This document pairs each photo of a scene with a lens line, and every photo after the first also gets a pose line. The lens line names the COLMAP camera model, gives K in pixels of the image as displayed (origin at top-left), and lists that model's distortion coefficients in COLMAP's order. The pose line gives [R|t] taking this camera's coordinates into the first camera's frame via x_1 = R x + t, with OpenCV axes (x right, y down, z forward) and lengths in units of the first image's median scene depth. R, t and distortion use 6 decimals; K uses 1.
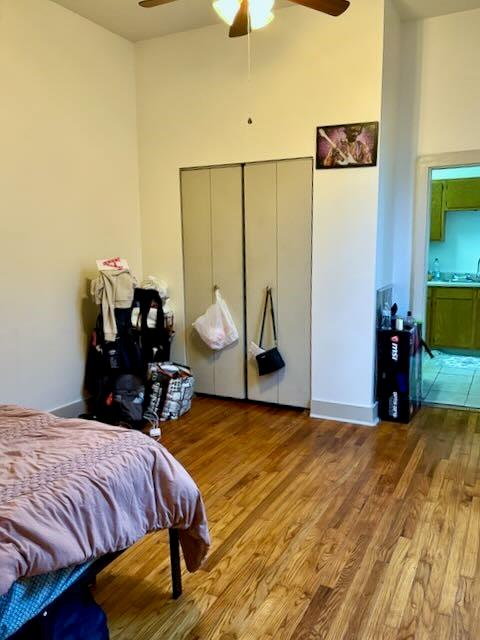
lens RADIAL K [[514.7, 0, 240.0], [0, 514.7, 320.0], [0, 0, 1]] dist [0.035175, -0.006329]
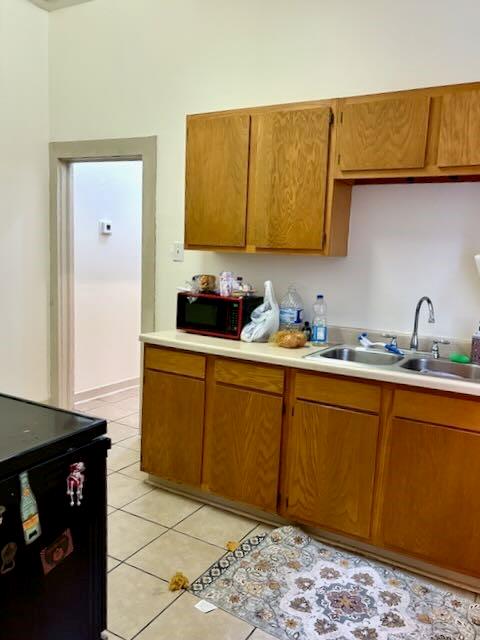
lens RADIAL K [[514.7, 0, 240.0], [0, 514.7, 320.0], [0, 0, 1]] dist [0.035175, -0.006329]
pose [[0.997031, 0.061712, -0.046044, 0.346191], [-0.061963, 0.998070, -0.004043, -0.095267], [0.045706, 0.006884, 0.998931, 0.597305]]
